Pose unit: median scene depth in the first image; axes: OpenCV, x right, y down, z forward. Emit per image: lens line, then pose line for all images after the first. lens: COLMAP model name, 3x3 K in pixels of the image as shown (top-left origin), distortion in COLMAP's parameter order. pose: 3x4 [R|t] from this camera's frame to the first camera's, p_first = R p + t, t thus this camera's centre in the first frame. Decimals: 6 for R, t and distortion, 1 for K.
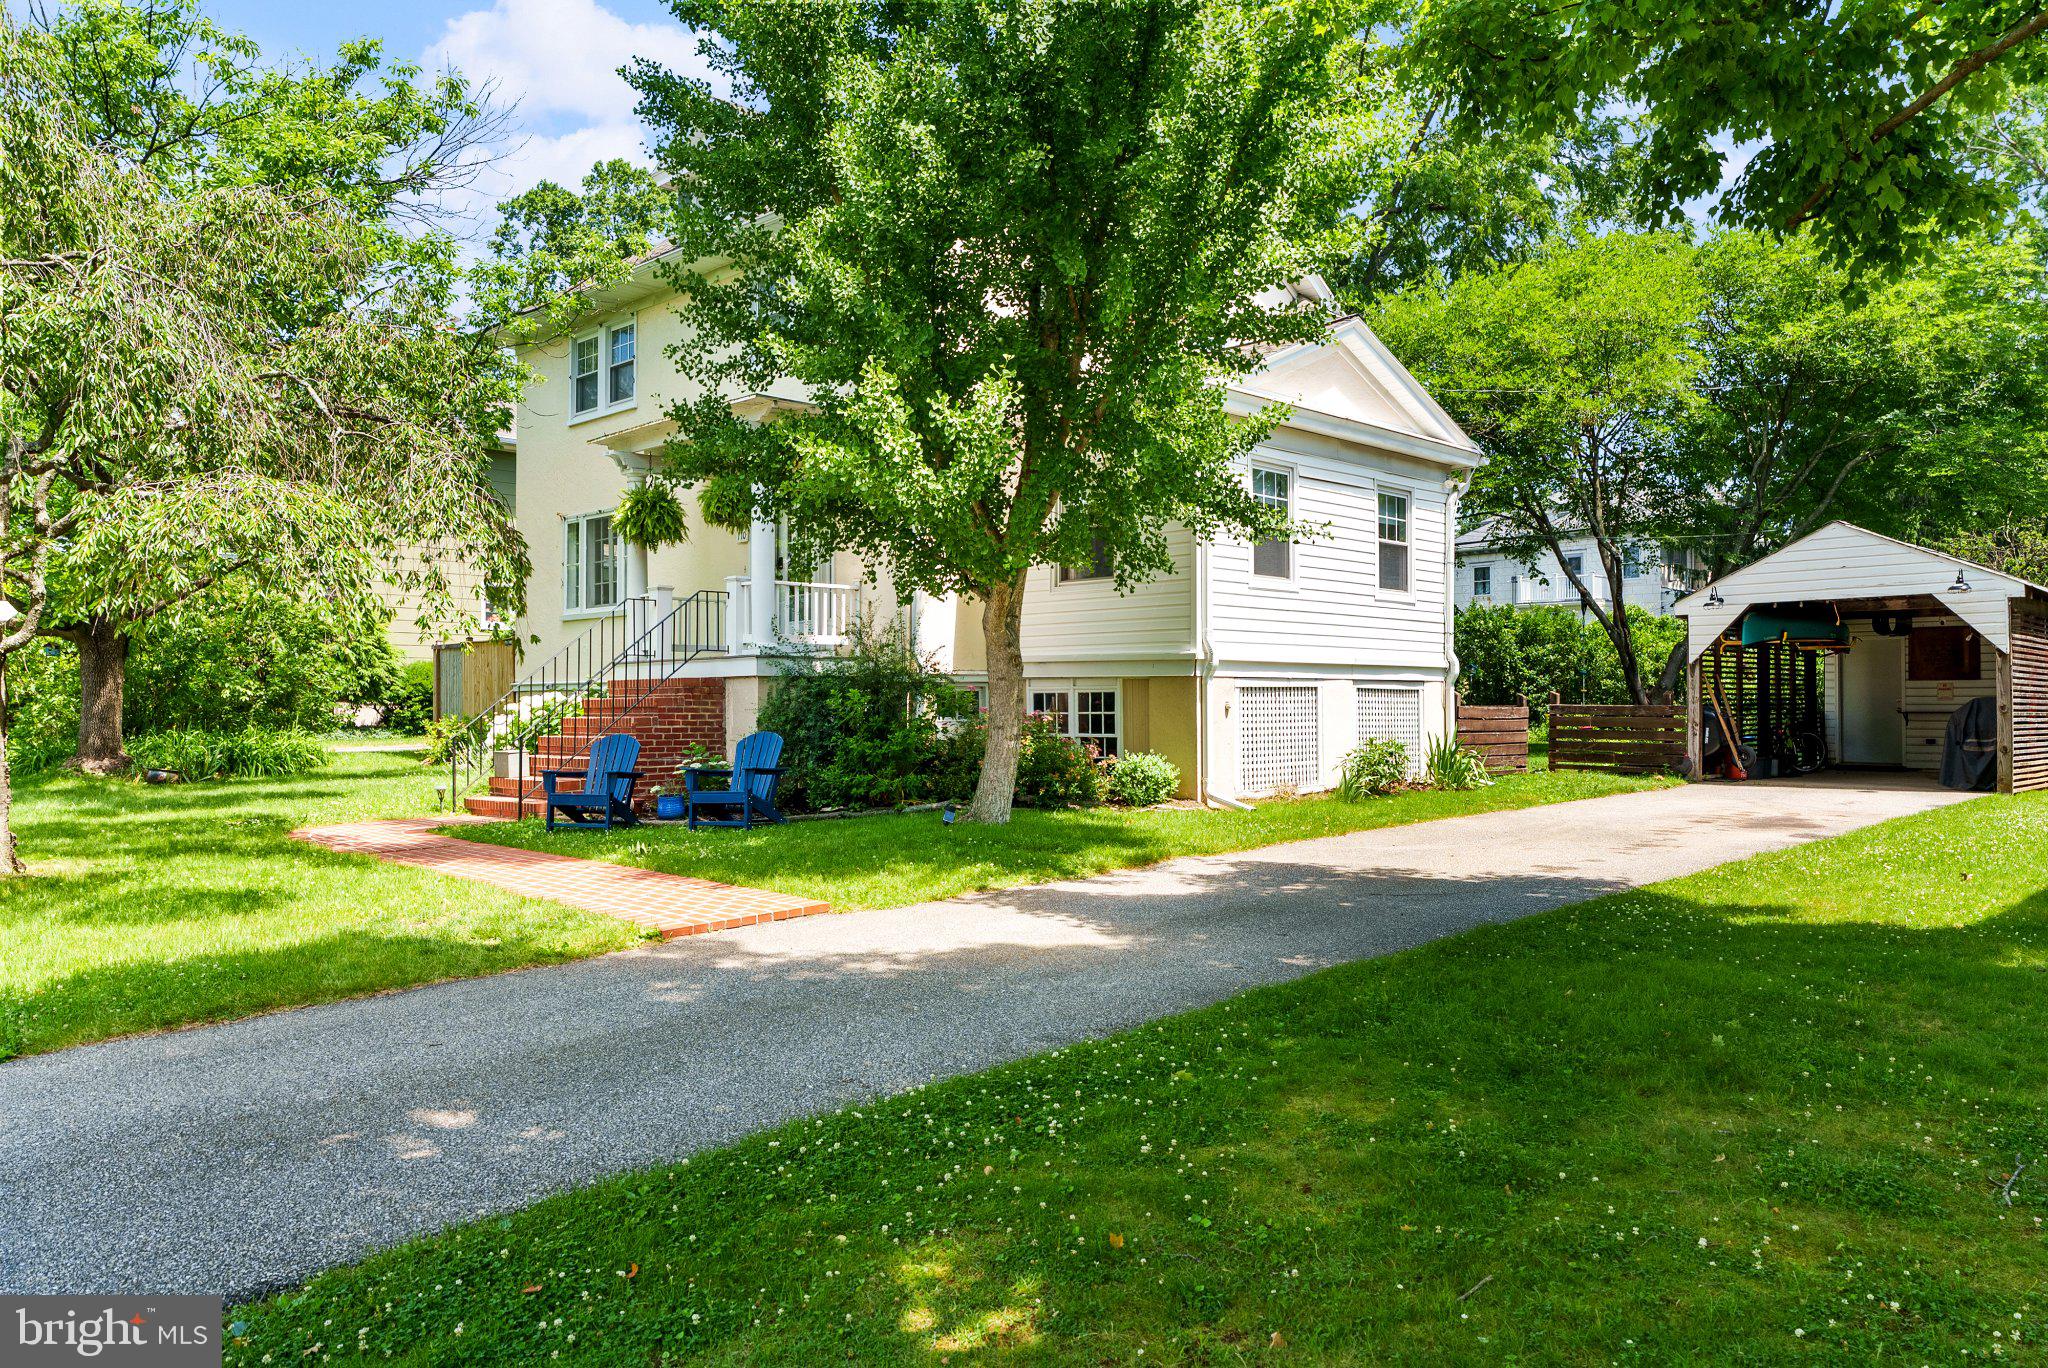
lens RADIAL K [[1478.4, 0, 1021.5], [0, 1478.4, 686.4], [0, 0, 1]] dist [-0.004778, -0.005668]
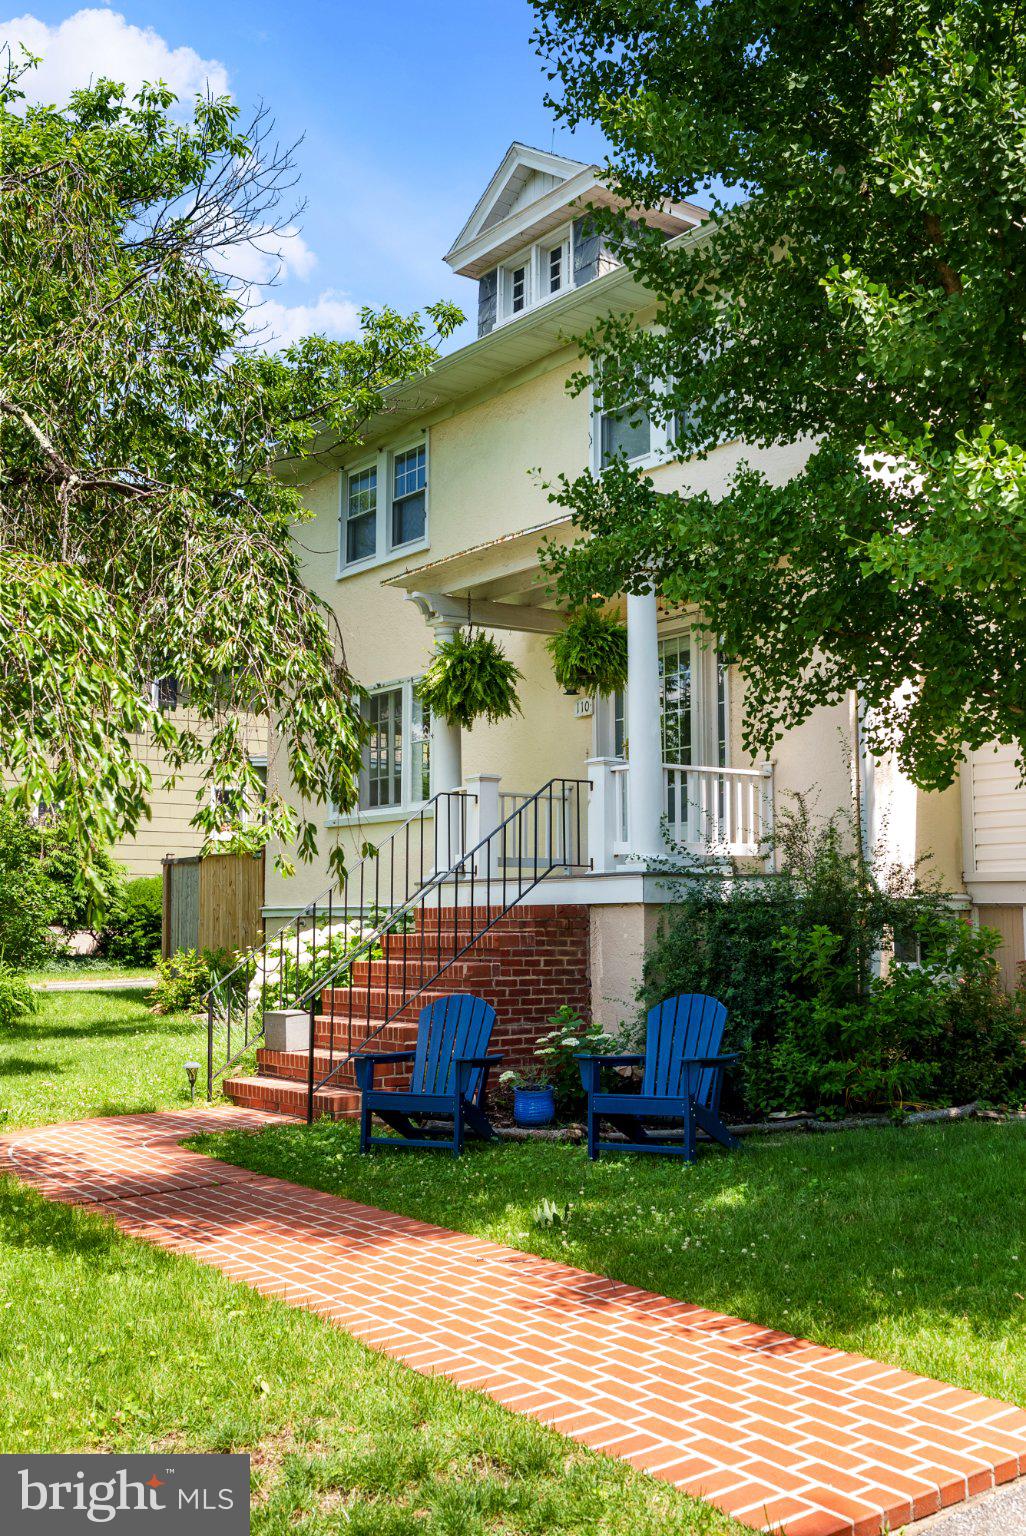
lens RADIAL K [[1572.6, 0, 514.1], [0, 1572.6, 766.9], [0, 0, 1]] dist [0.003614, 0.000000]
pose [[0.989259, -0.013159, -0.145578, -0.125882], [0.000775, 0.996398, -0.084802, -0.007760], [0.146170, 0.083778, 0.985706, 0.265344]]
